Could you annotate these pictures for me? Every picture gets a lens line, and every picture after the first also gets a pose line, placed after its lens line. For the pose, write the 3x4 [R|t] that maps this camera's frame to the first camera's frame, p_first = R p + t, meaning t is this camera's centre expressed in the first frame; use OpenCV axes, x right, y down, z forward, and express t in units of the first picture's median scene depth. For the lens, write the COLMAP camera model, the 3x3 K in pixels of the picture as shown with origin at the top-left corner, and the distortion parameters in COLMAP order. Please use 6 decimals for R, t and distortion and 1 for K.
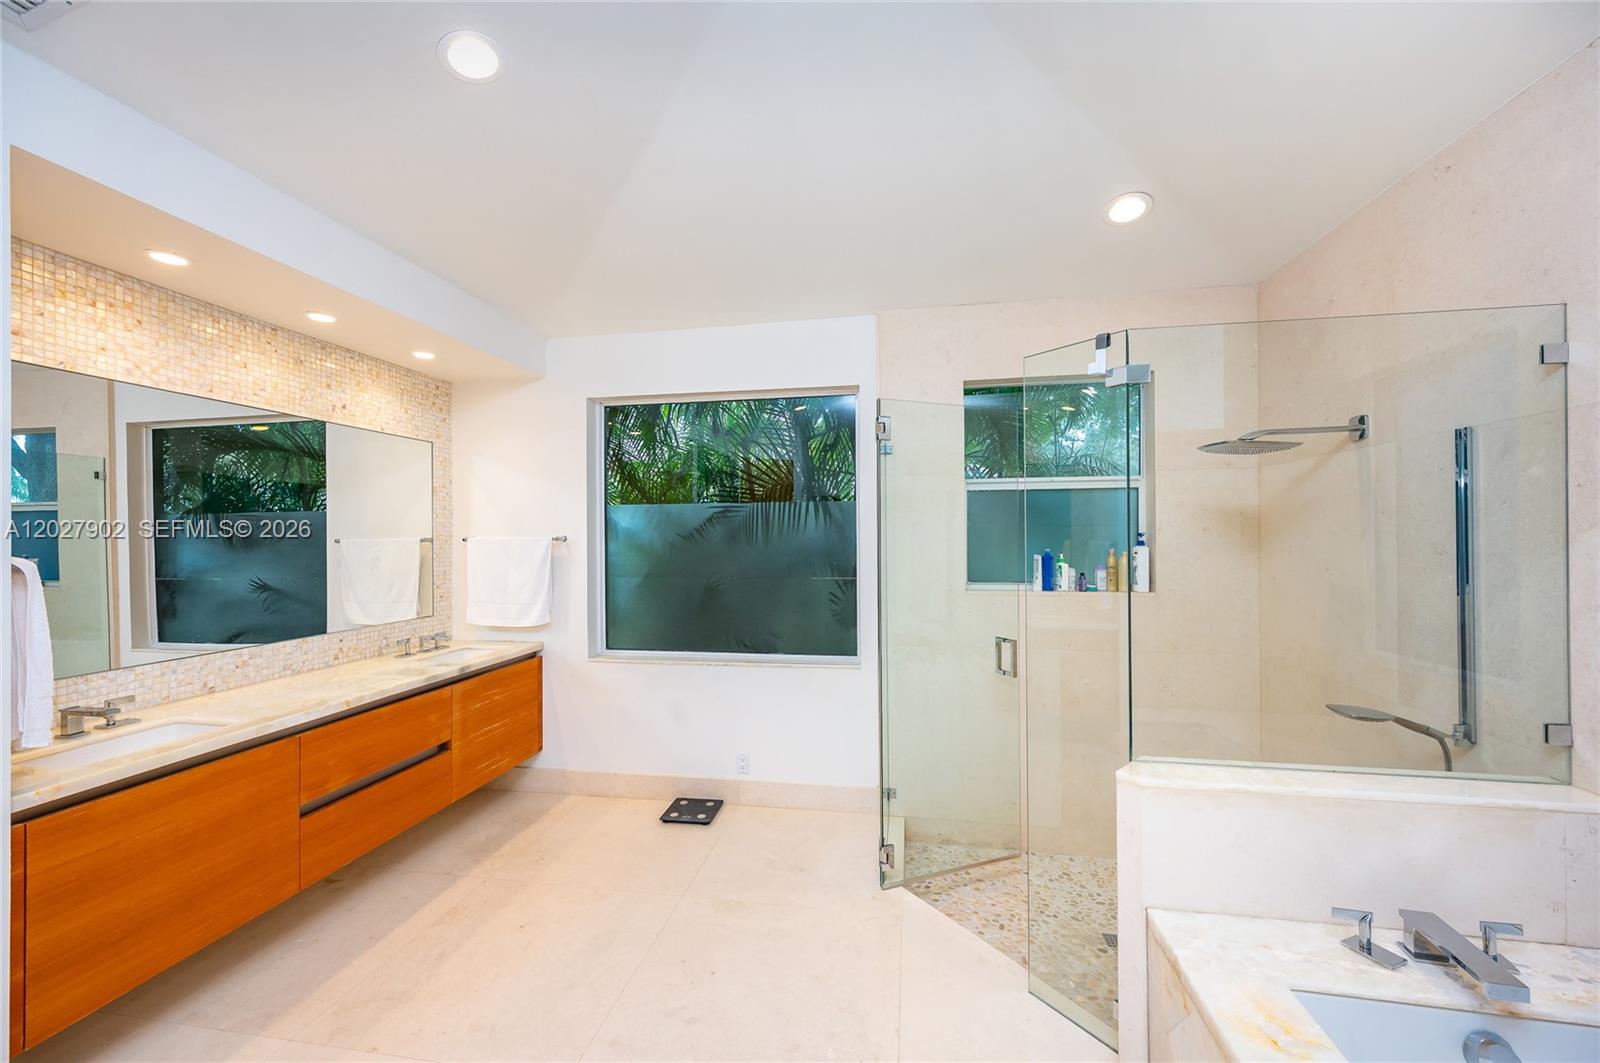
lens RADIAL K [[636.6, 0, 798.8], [0, 636.6, 535.0], [0, 0, 1]] dist [-0.000030, 0.000041]
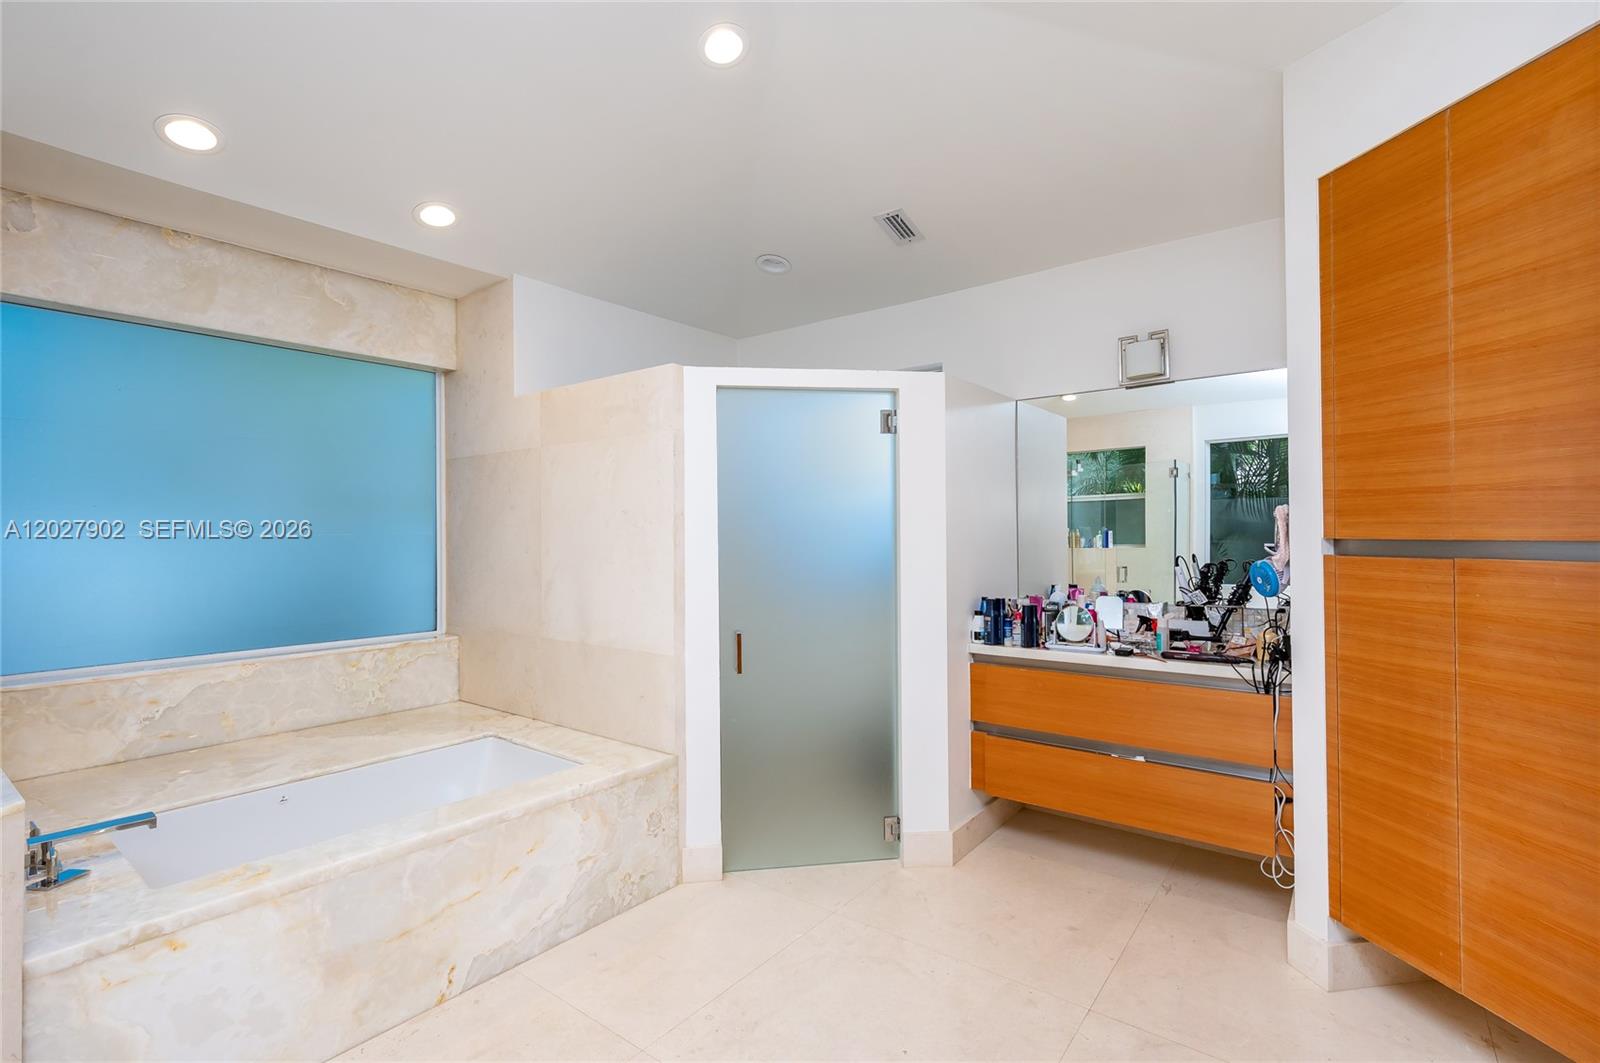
lens RADIAL K [[729.4, 0, 799.7], [0, 729.4, 527.6], [0, 0, 1]] dist [0.000098, 0.000301]
pose [[-0.886493, 0.012931, 0.462562, -0.424114], [0.009213, 0.999905, -0.010298, 0.039034], [-0.462651, -0.004867, -0.886527, 0.791041]]
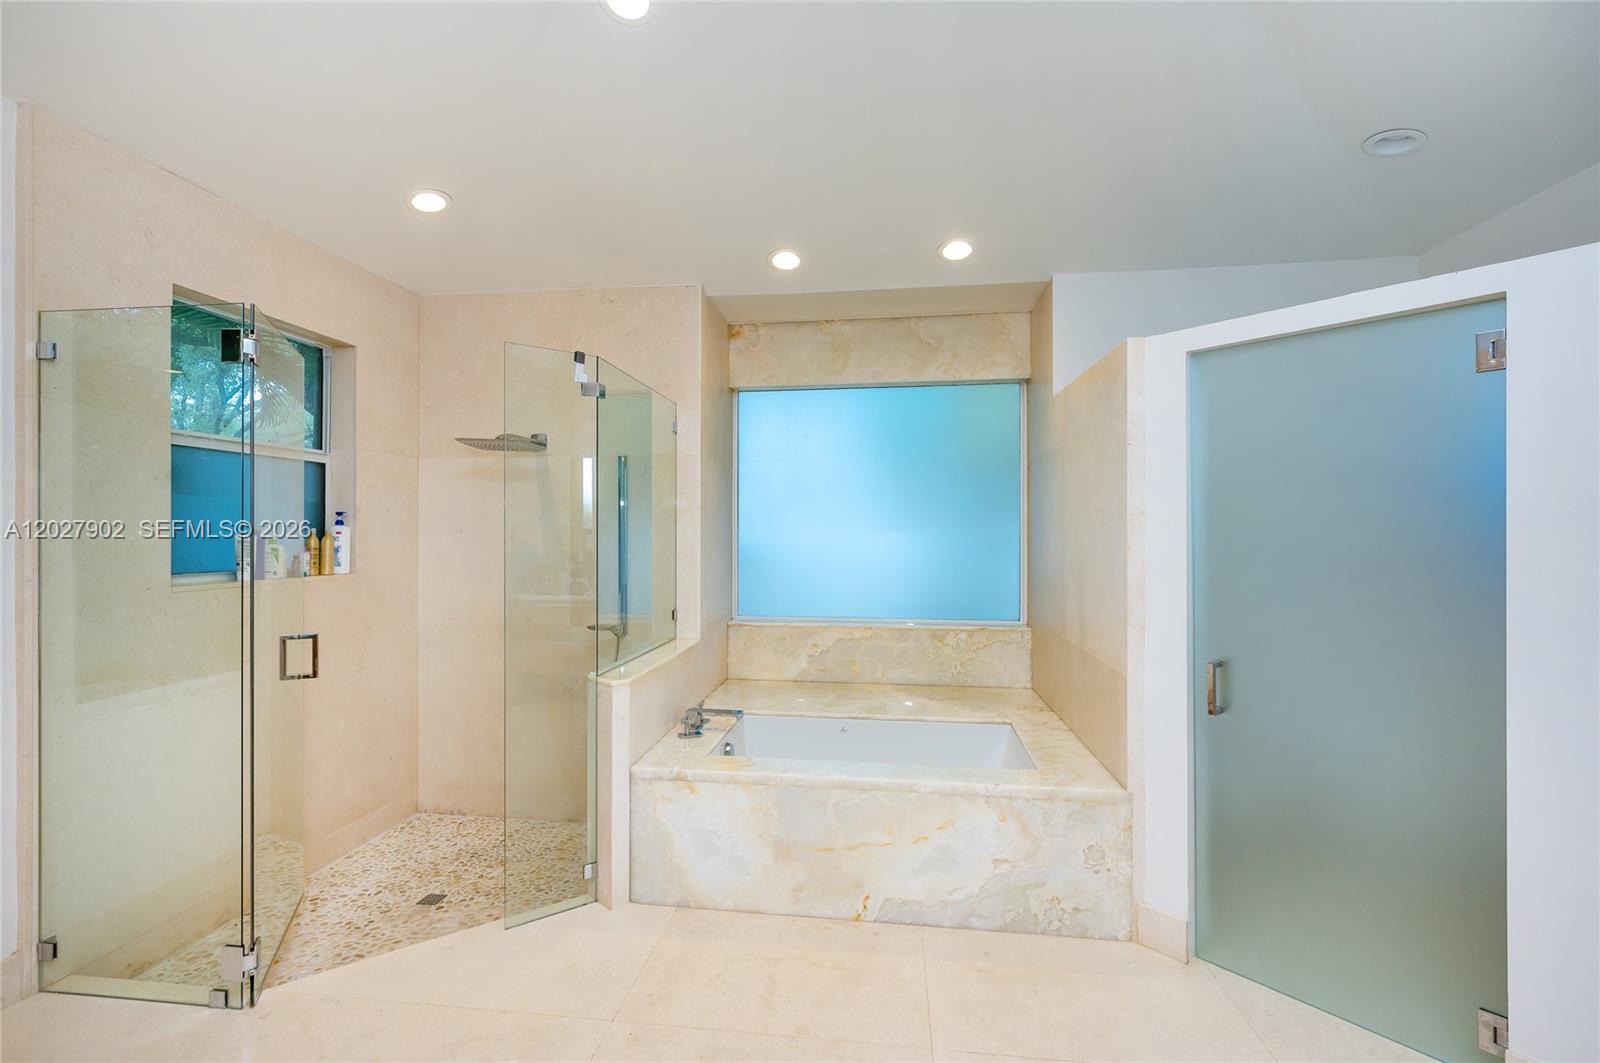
lens RADIAL K [[731.7, 0, 800.0], [0, 731.7, 531.5], [0, 0, 1]] dist [0.002929, 0.000234]
pose [[-0.053924, 0.002084, 0.998543, -0.658275], [0.000770, 0.999998, -0.002046, 0.032198], [-0.998545, 0.000659, -0.053925, 0.410956]]
